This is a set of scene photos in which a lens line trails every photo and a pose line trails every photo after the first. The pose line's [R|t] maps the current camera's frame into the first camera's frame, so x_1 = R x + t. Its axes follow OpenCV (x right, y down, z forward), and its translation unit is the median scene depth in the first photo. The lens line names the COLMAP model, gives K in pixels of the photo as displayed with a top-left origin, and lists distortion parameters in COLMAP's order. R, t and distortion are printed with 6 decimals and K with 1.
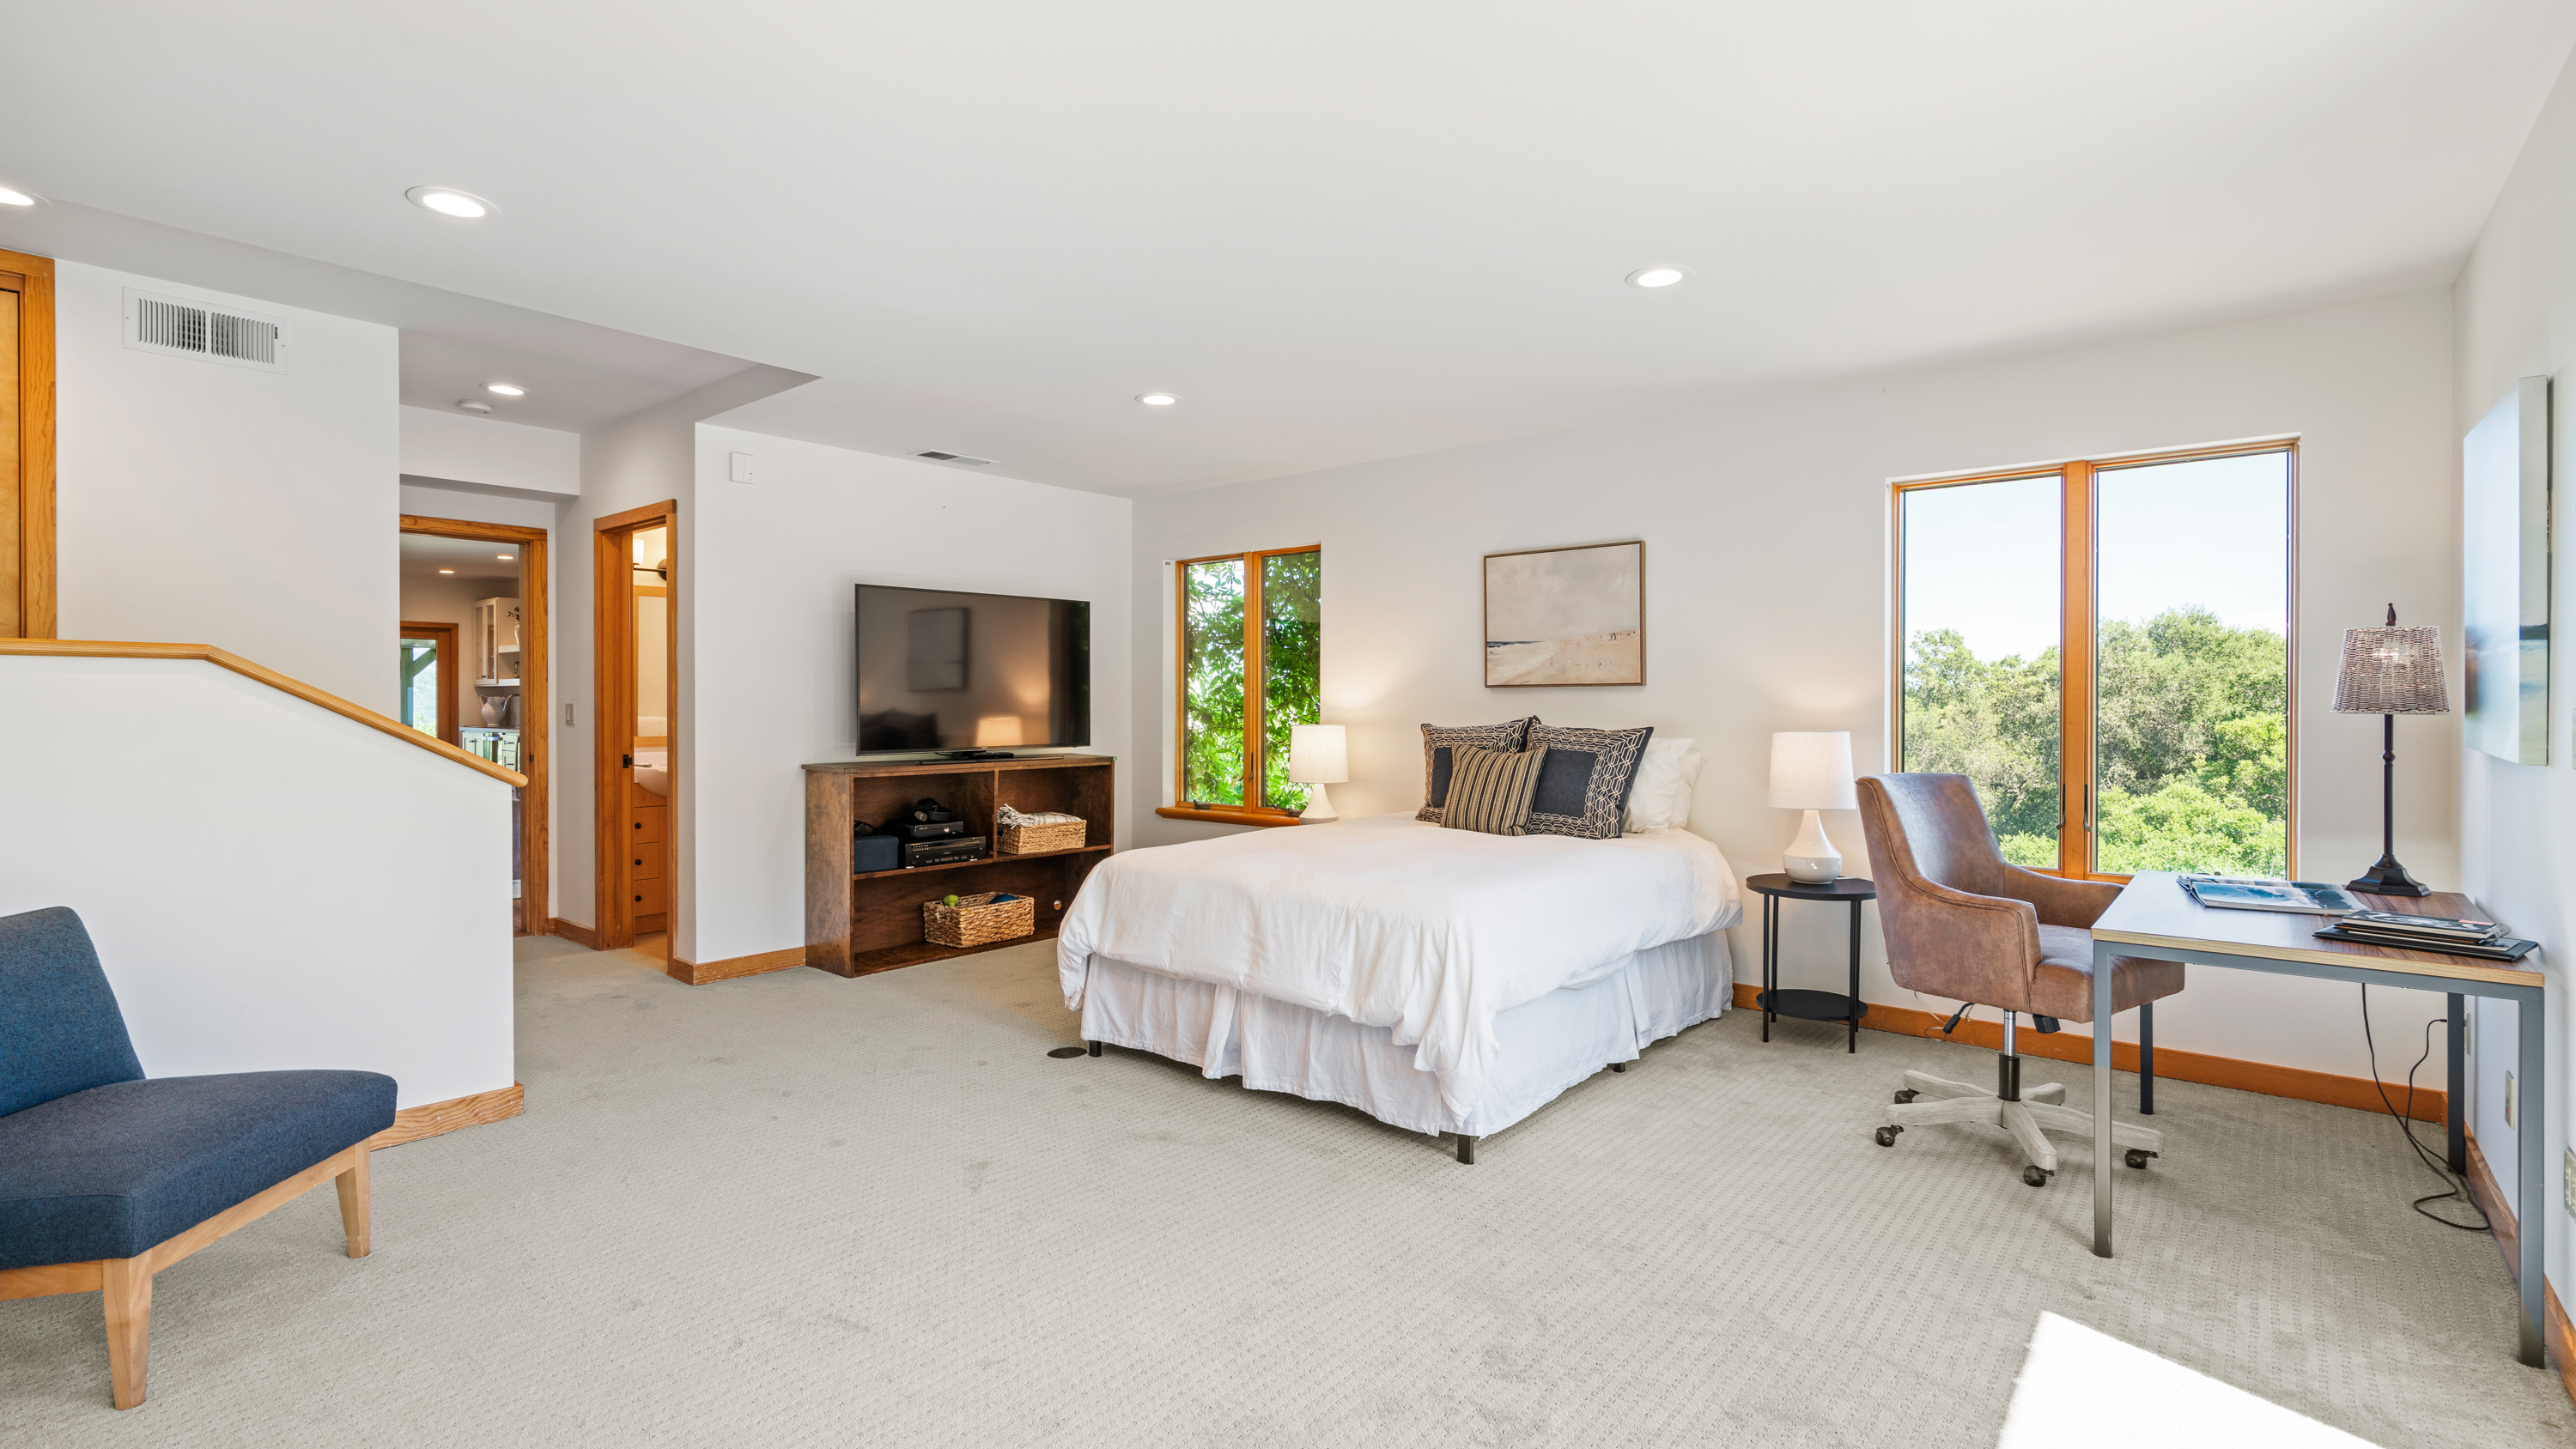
lens RADIAL K [[1159.7, 0, 1286.4], [0, 1159.7, 724.7], [0, 0, 1]] dist [0.000473, 0.001488]
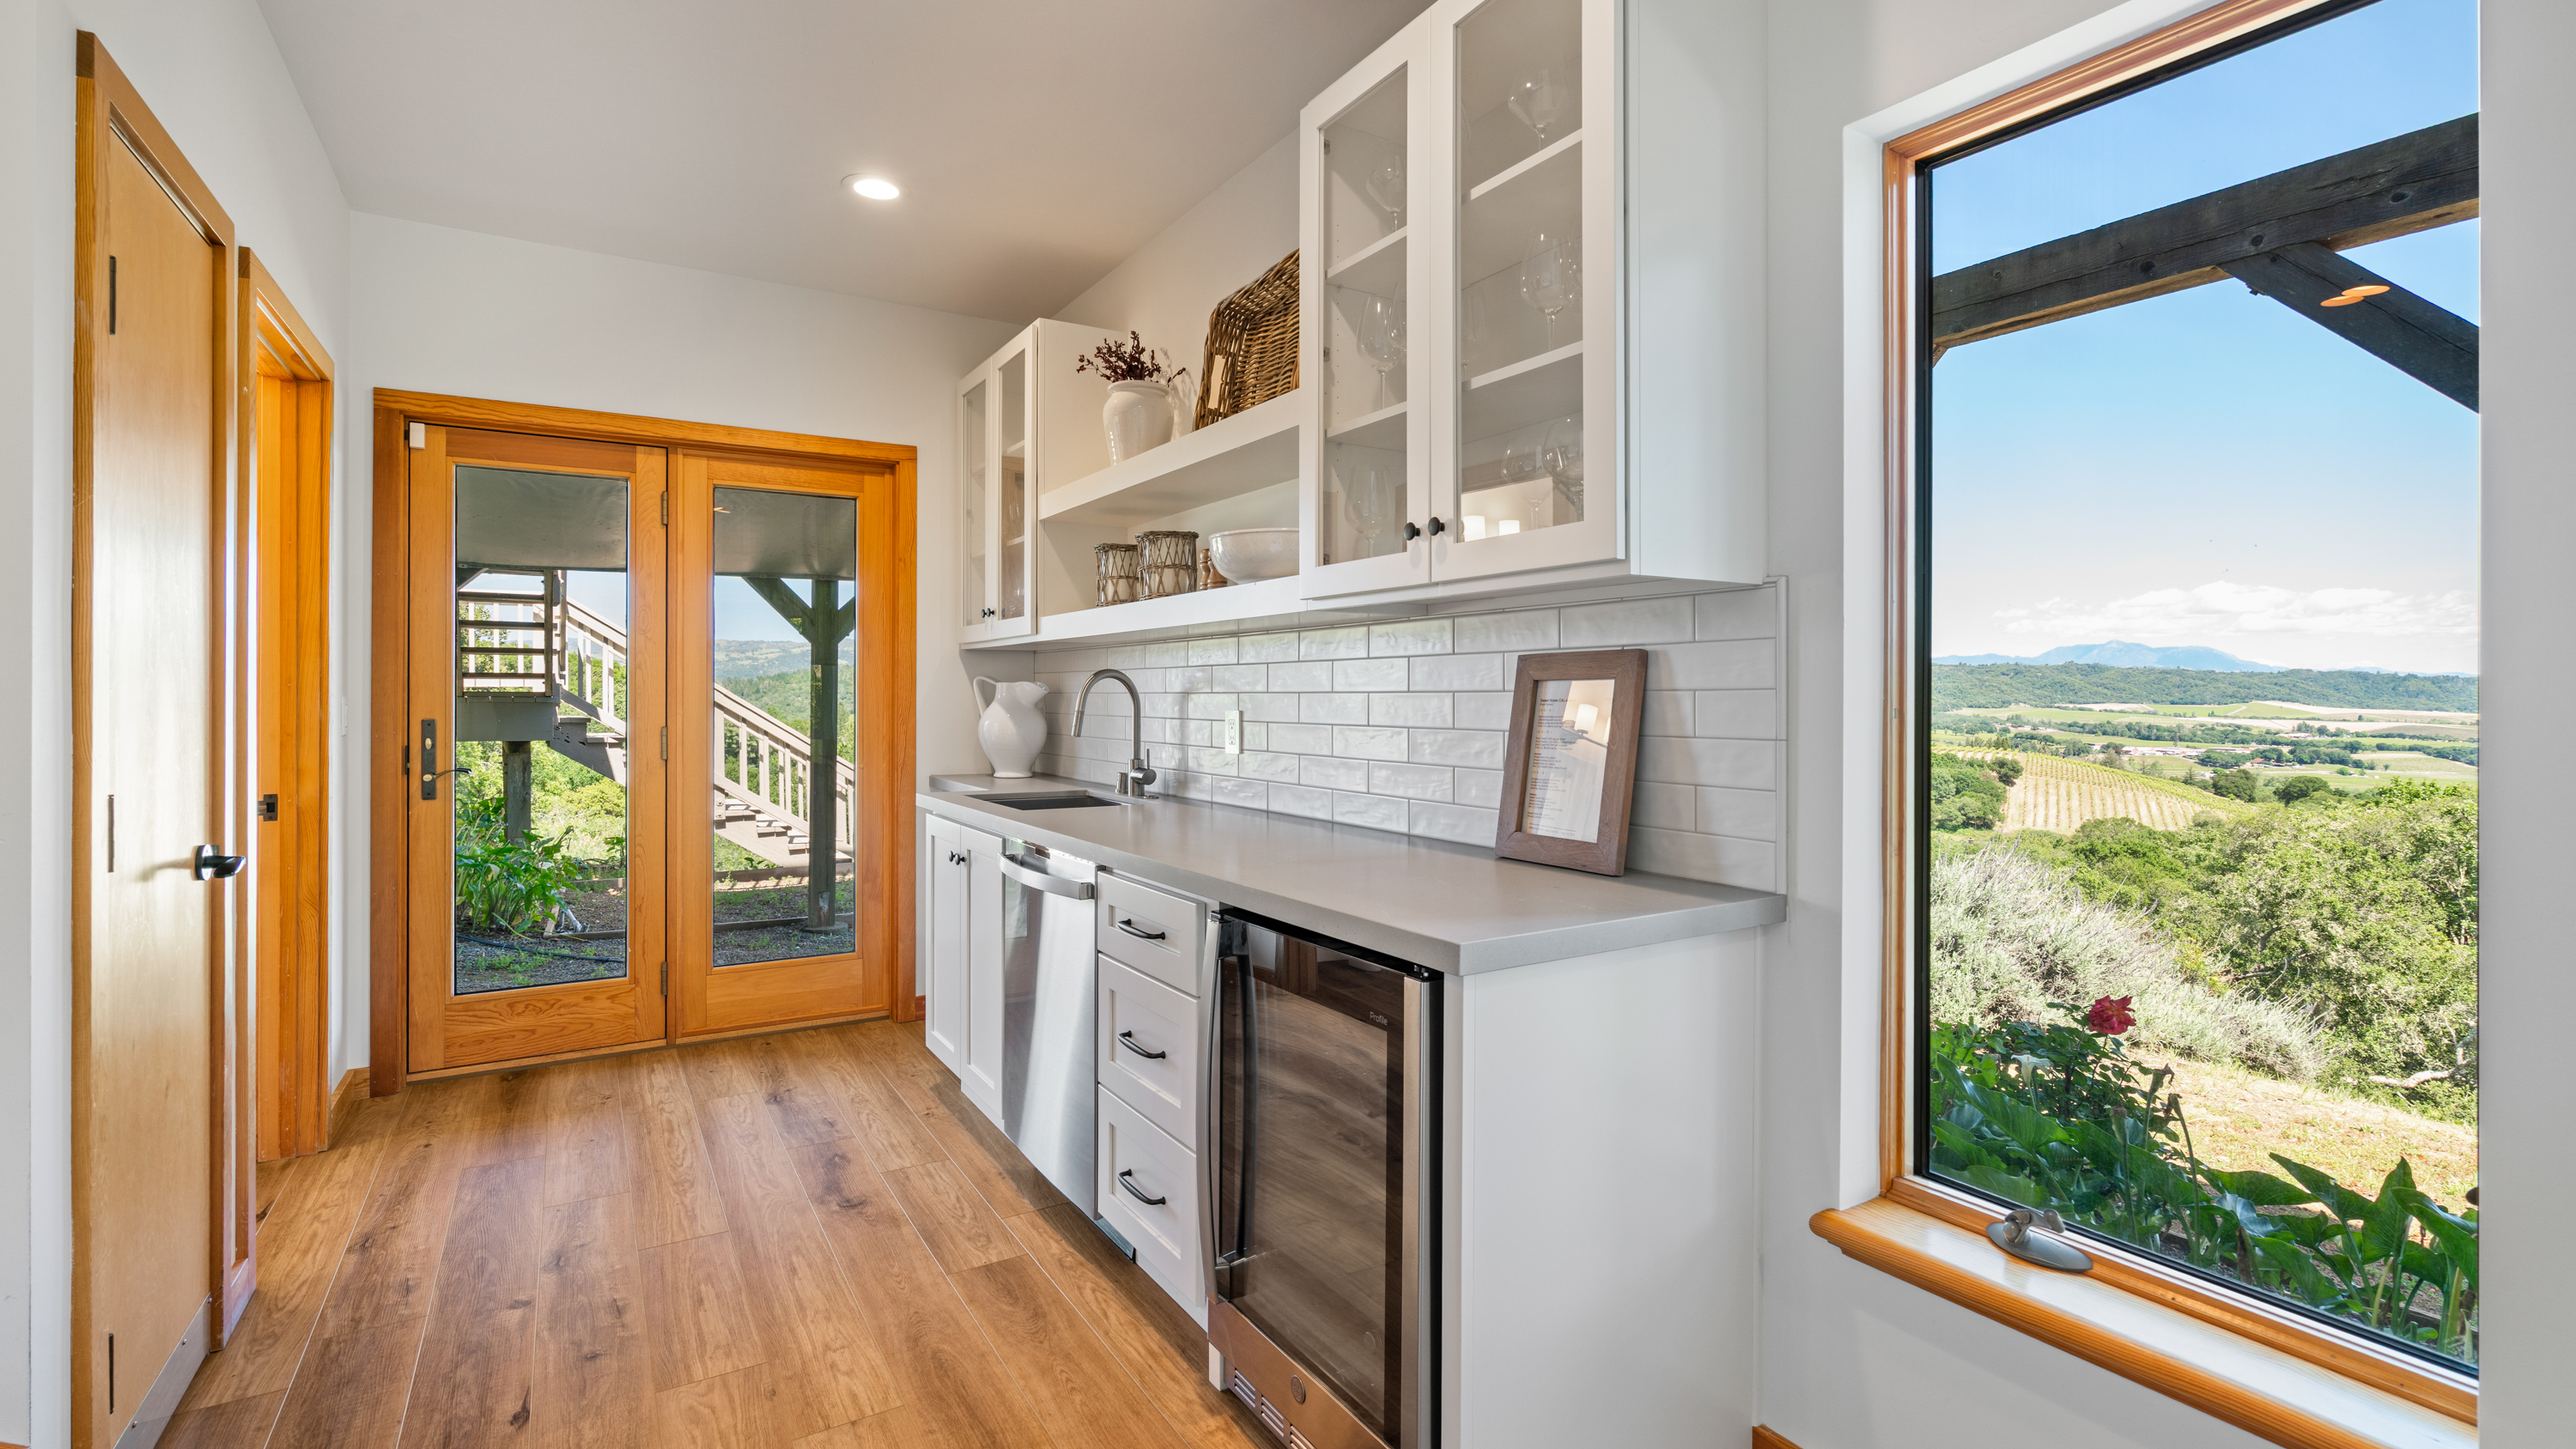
lens RADIAL K [[1159.7, 0, 1286.0], [0, 1159.7, 705.0], [0, 0, 1]] dist [0.000473, 0.001488]
pose [[0.946070, 0.005485, -0.323917, -0.530571], [-0.008005, 0.999947, -0.006449, -0.017115], [0.323864, 0.008694, 0.946064, 0.754163]]
